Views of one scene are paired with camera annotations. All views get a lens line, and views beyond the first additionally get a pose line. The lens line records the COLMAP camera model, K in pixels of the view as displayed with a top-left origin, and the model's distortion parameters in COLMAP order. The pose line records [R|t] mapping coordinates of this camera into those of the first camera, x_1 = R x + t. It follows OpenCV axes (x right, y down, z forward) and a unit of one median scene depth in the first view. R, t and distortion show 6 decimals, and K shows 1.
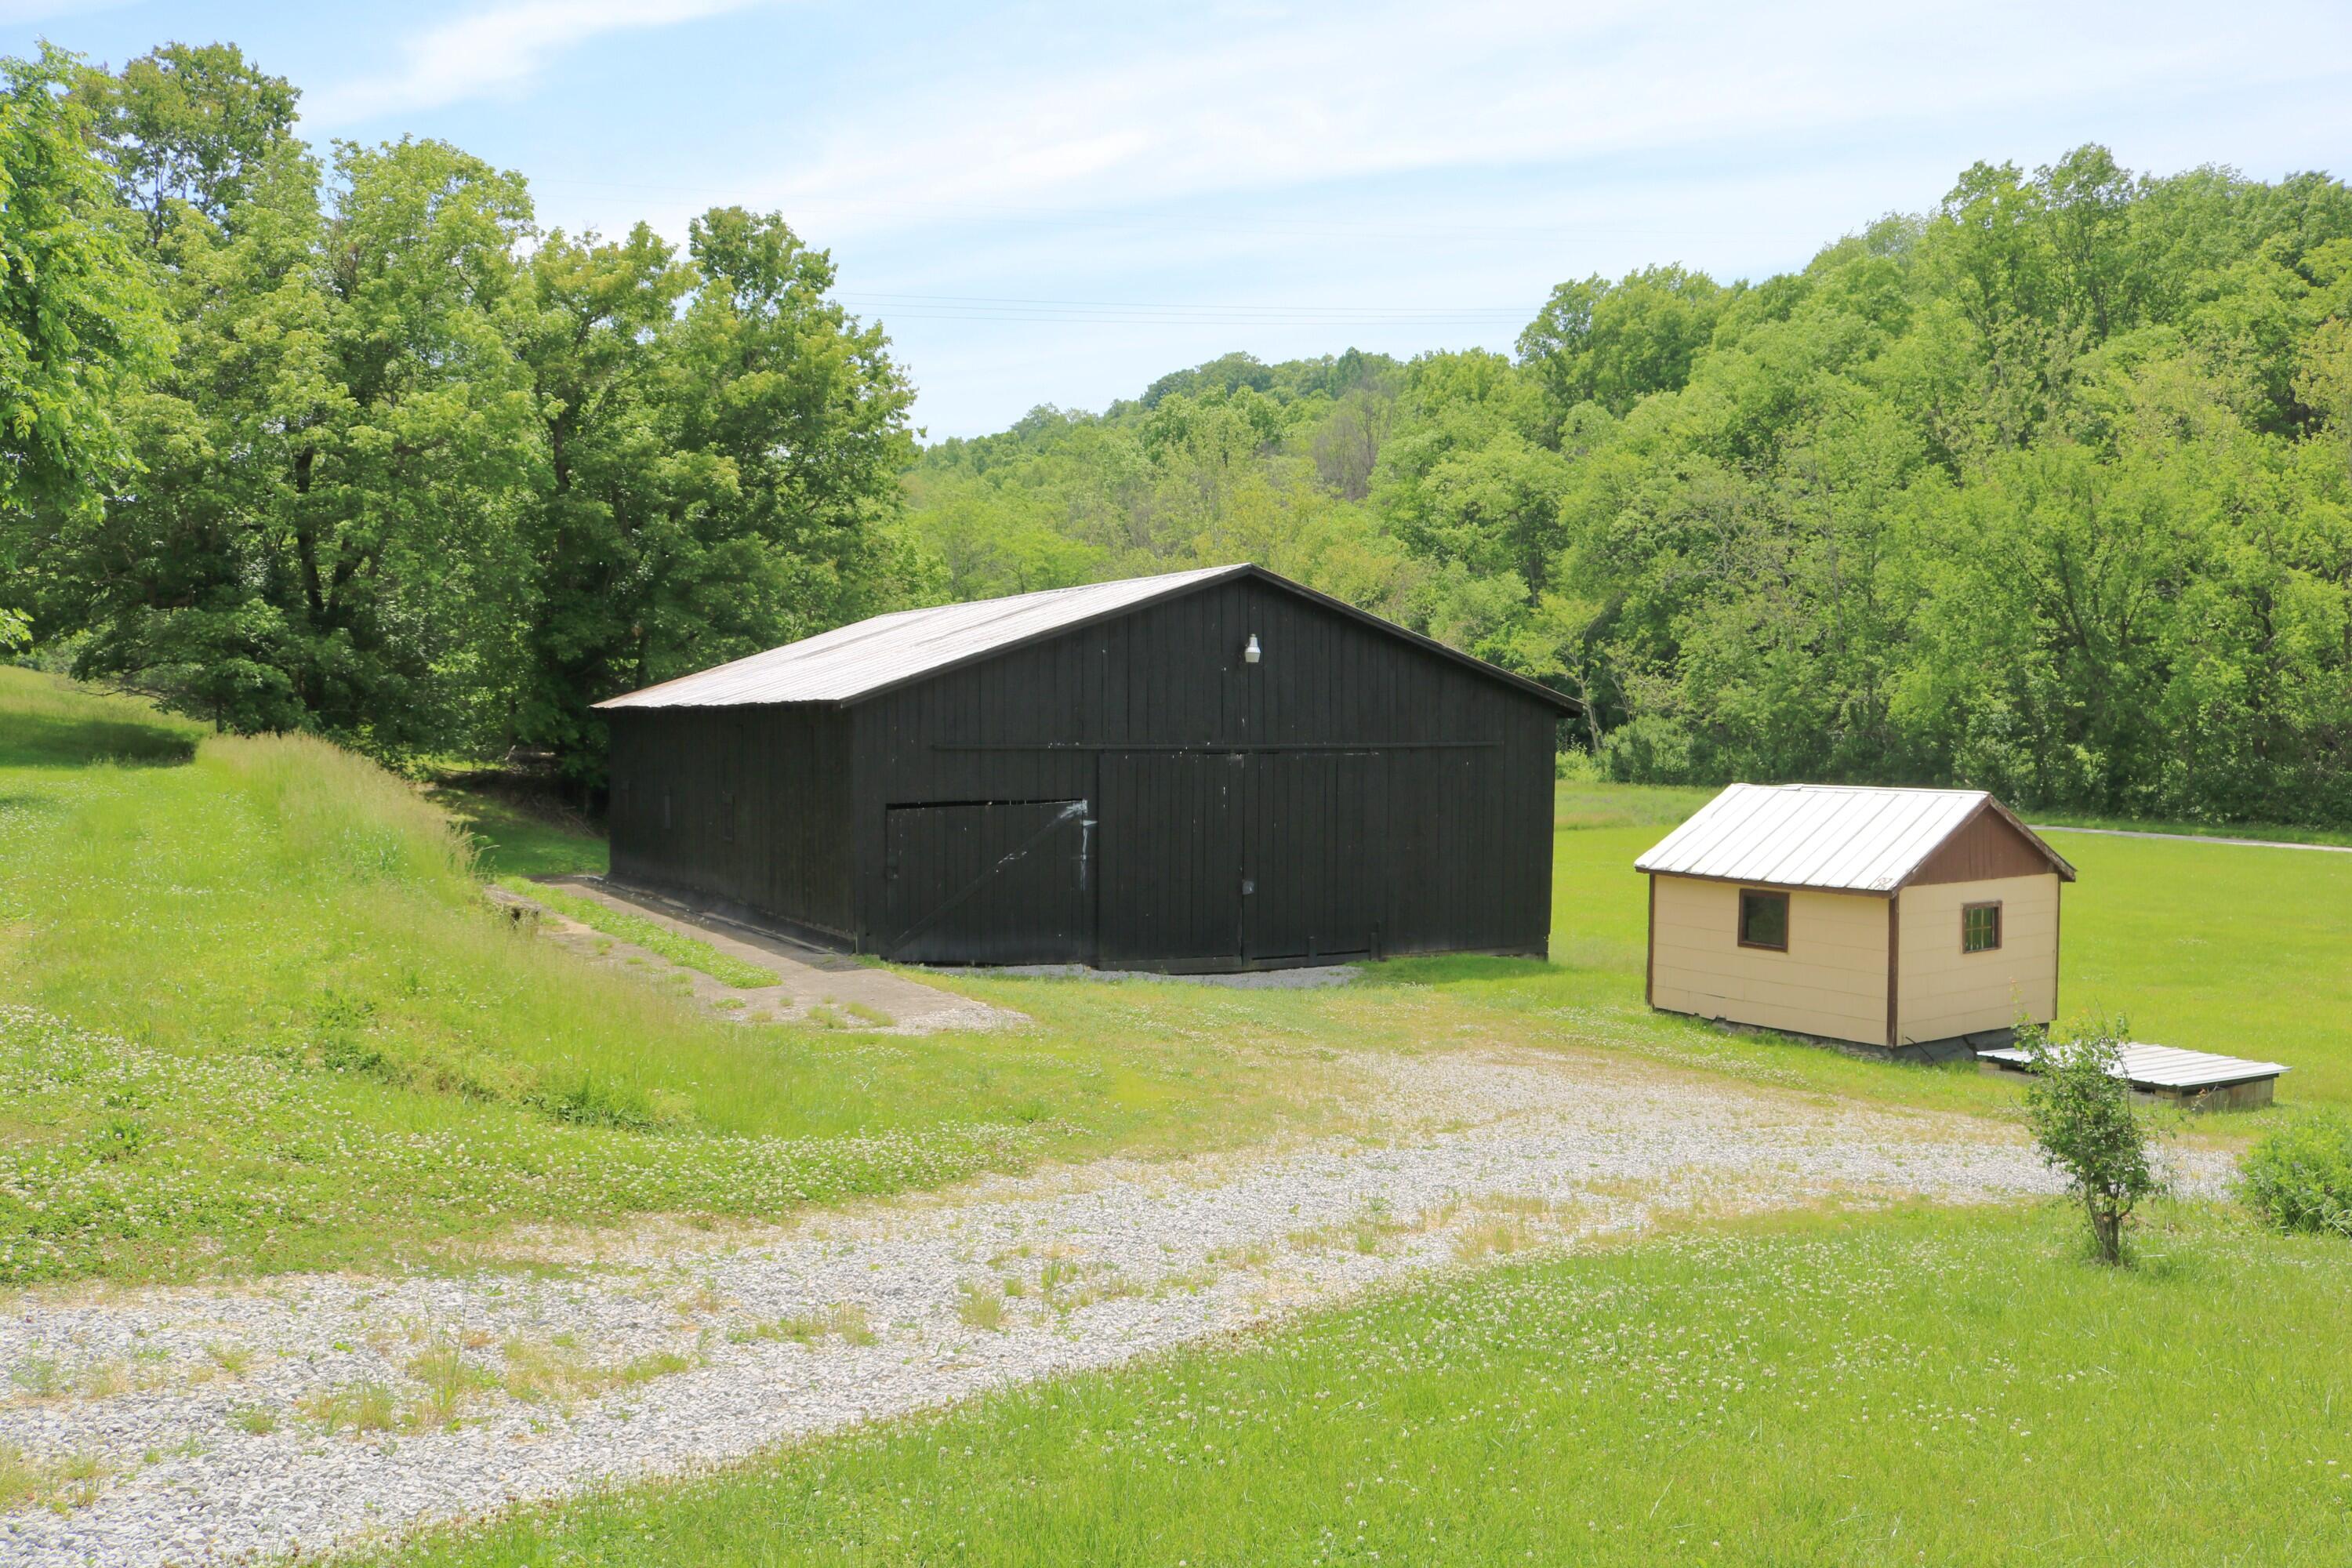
lens RADIAL K [[1972.7, 0, 1168.6], [0, 1972.7, 797.2], [0, 0, 1]] dist [-0.111314, 0.031056]
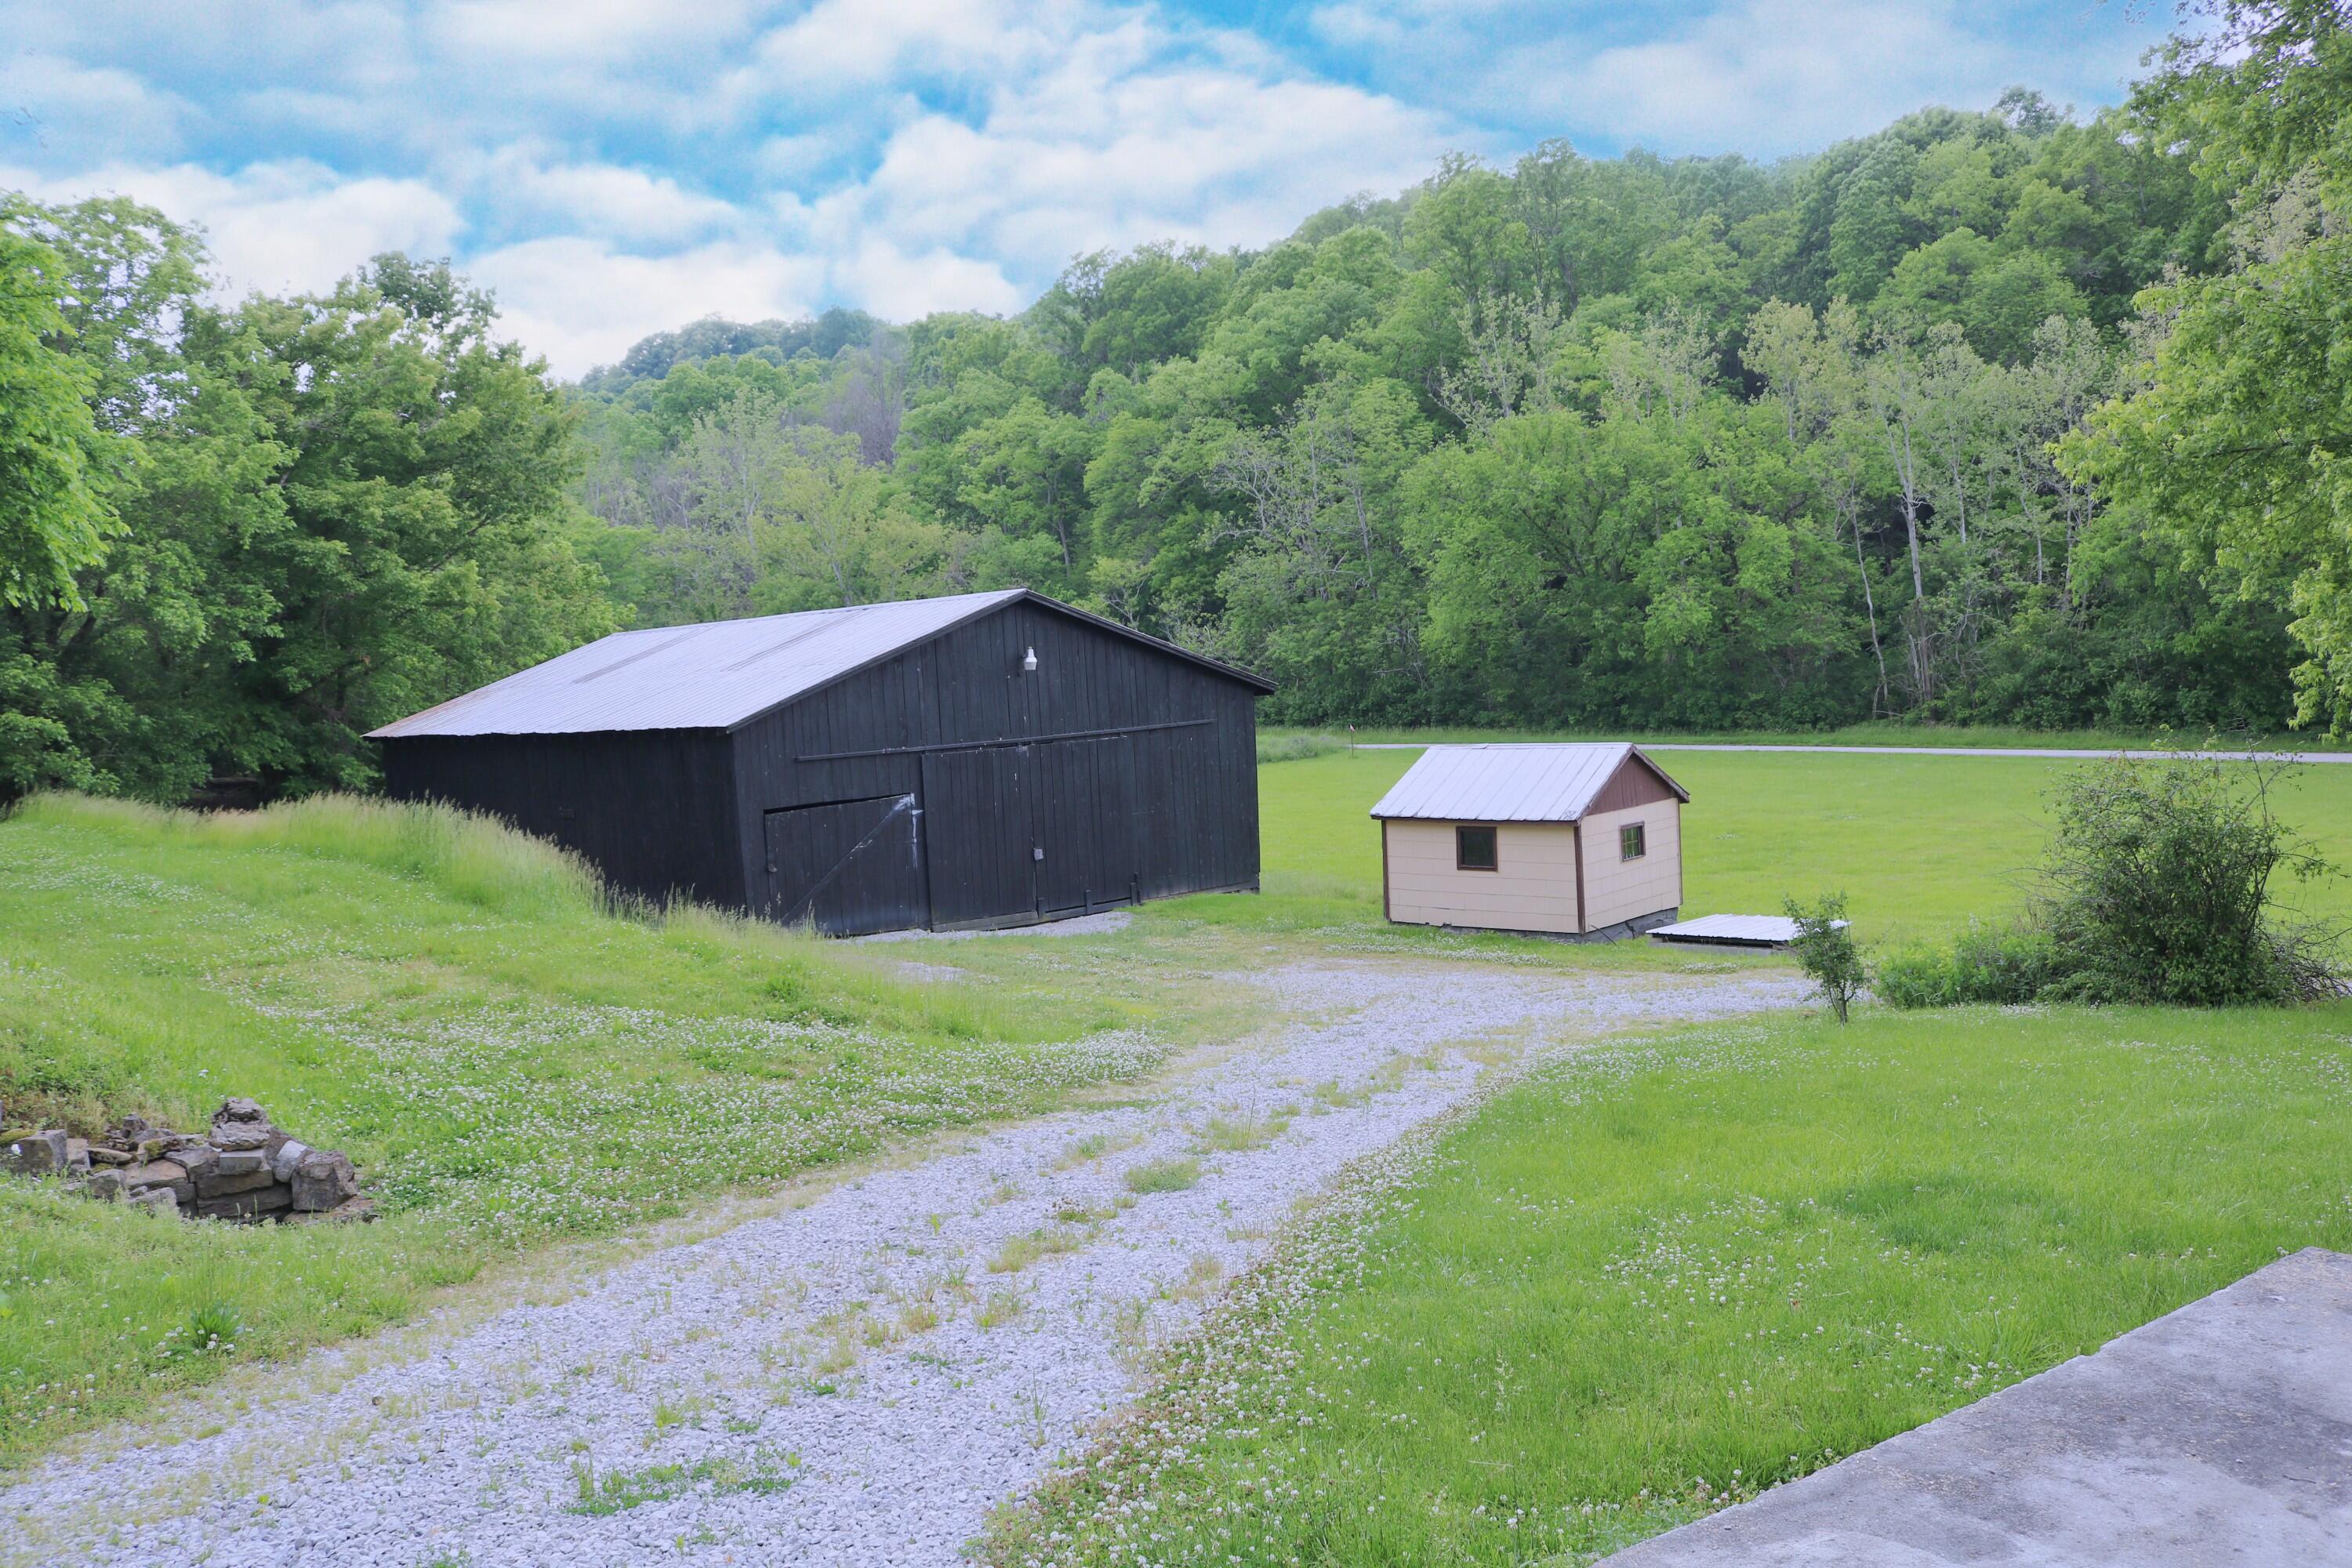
lens RADIAL K [[1972.7, 0, 1180.3], [0, 1972.7, 791.3], [0, 0, 1]] dist [-0.111314, 0.031056]
pose [[0.963104, -0.073759, 0.258824, -0.123438], [0.067633, 0.997181, 0.032505, -0.017635], [-0.260492, -0.013801, 0.965377, -0.130424]]
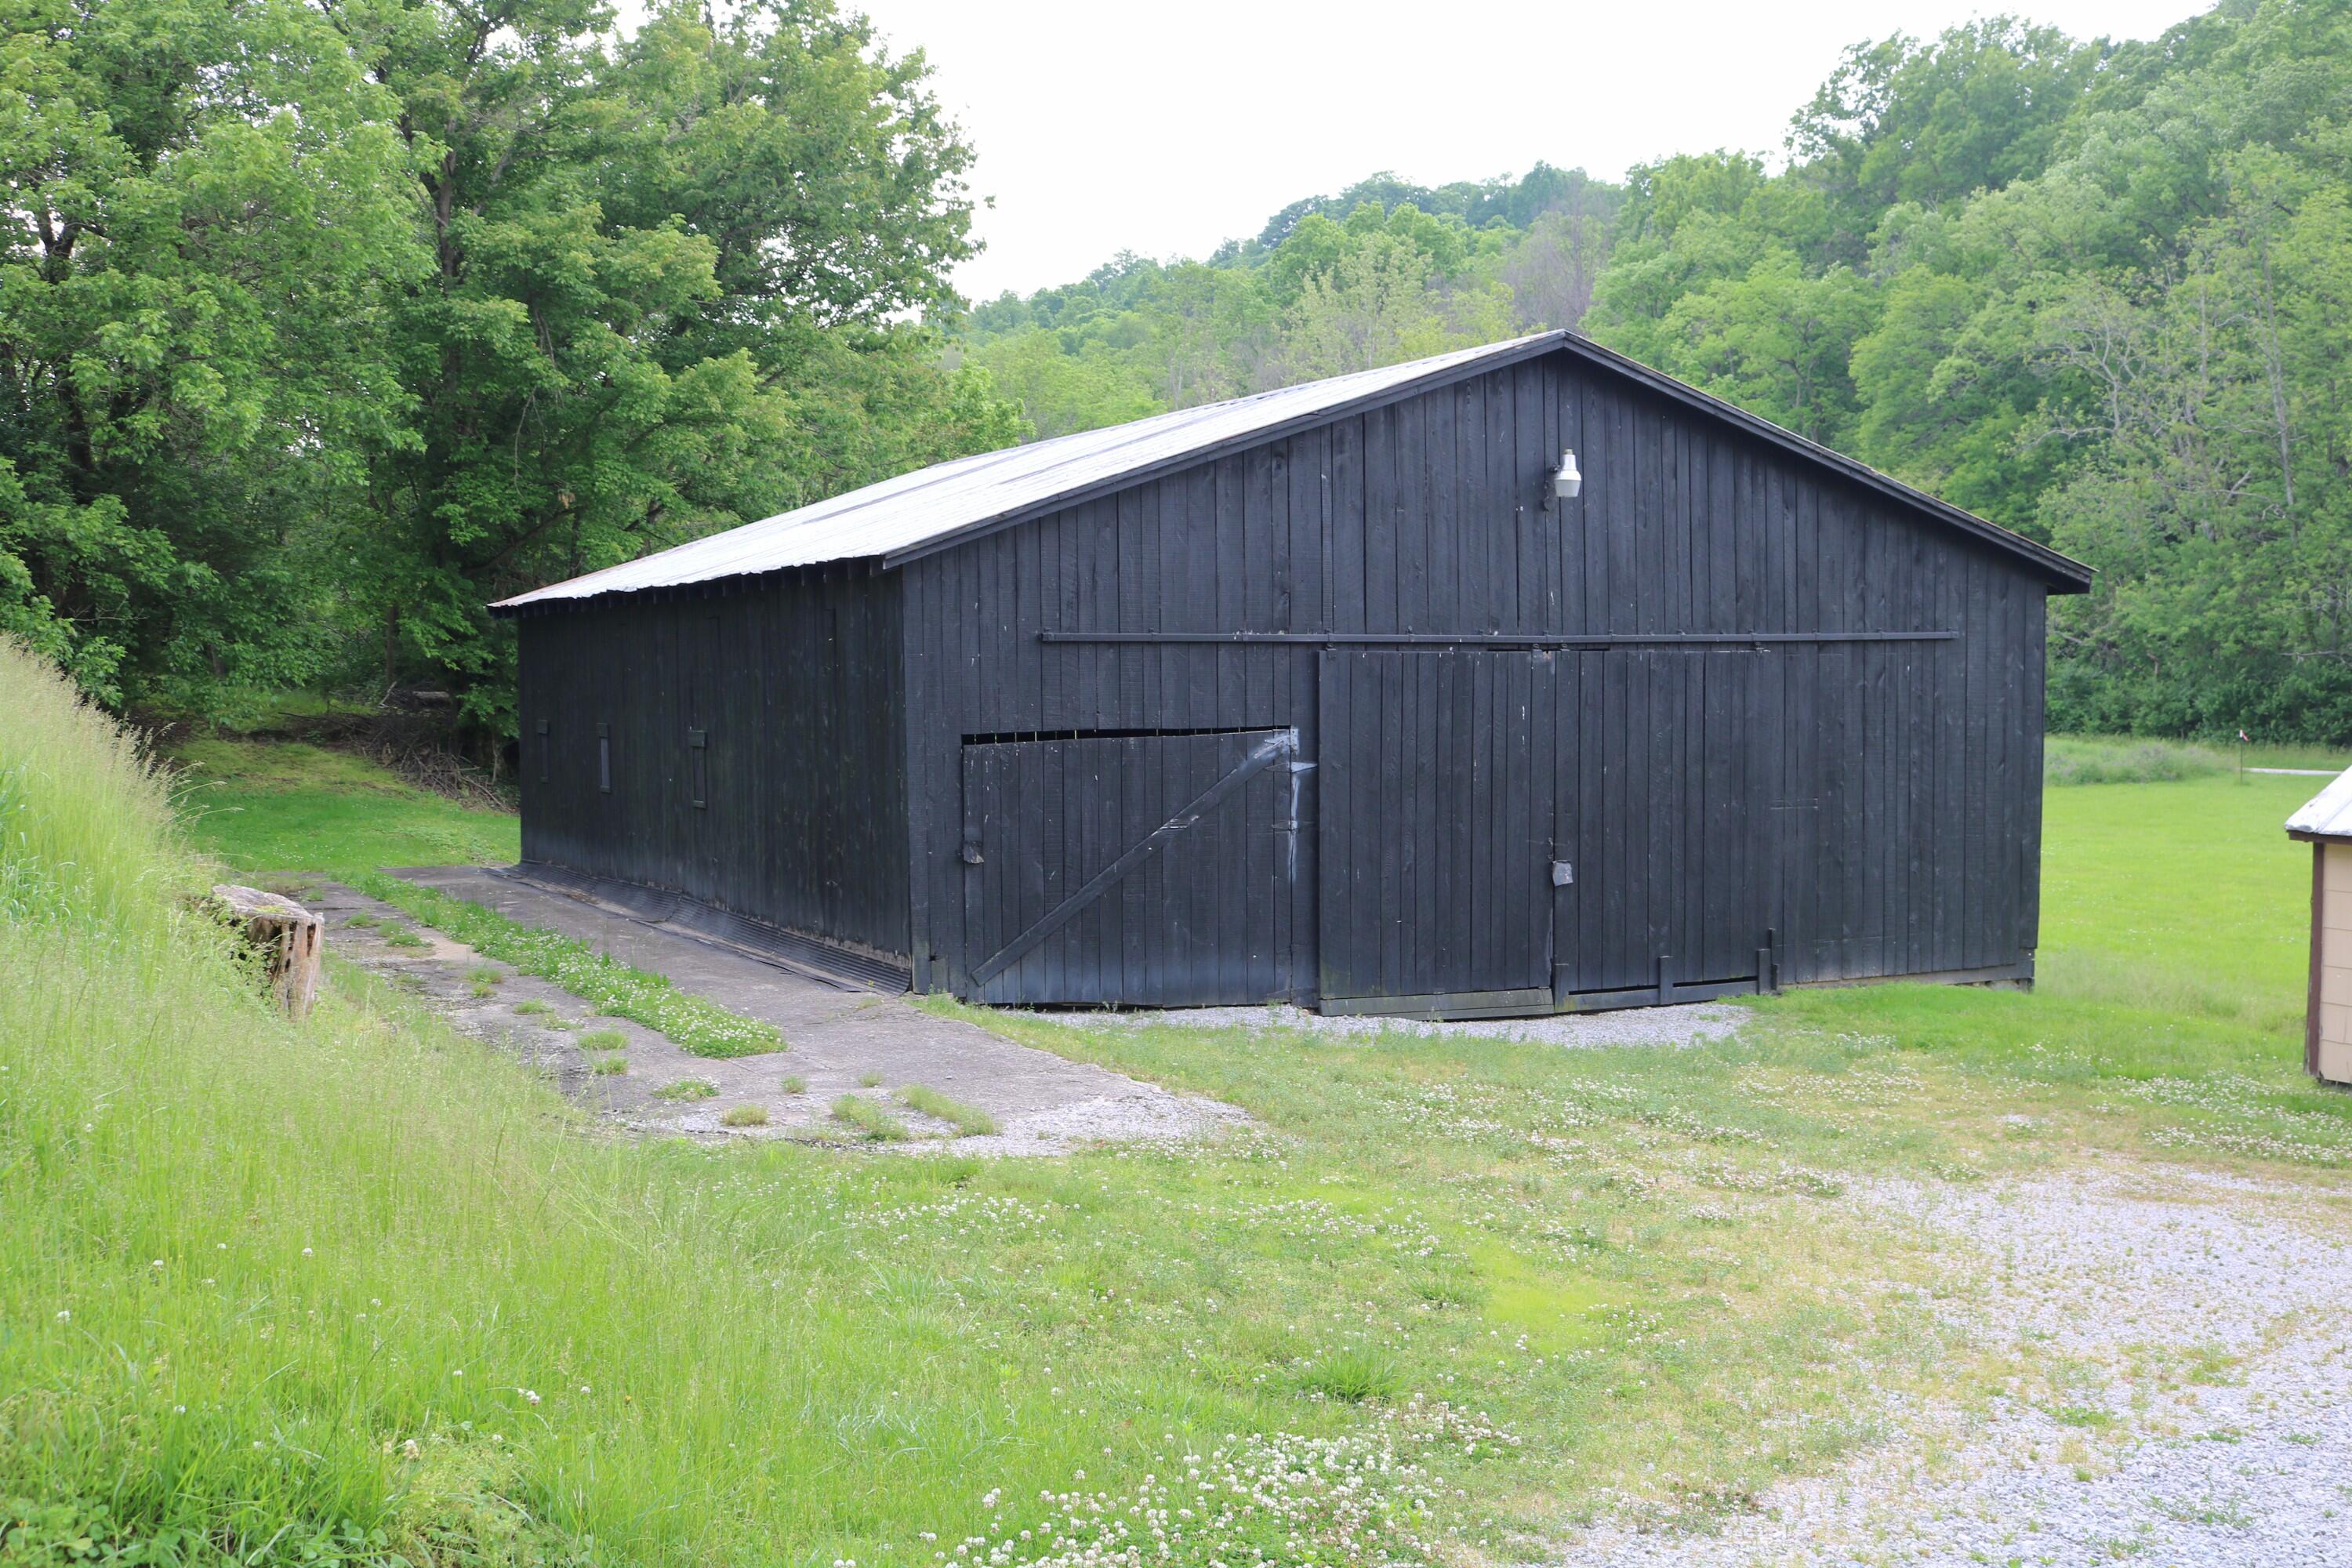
lens RADIAL K [[2572.0, 0, 1169.1], [0, 2572.0, 830.3], [0, 0, 1]] dist [-0.083987, 0.000000]
pose [[0.998784, -0.008375, -0.048592, -0.026706], [0.009567, 0.999658, 0.024345, 0.008144], [0.048371, -0.024780, 0.998522, 0.142438]]
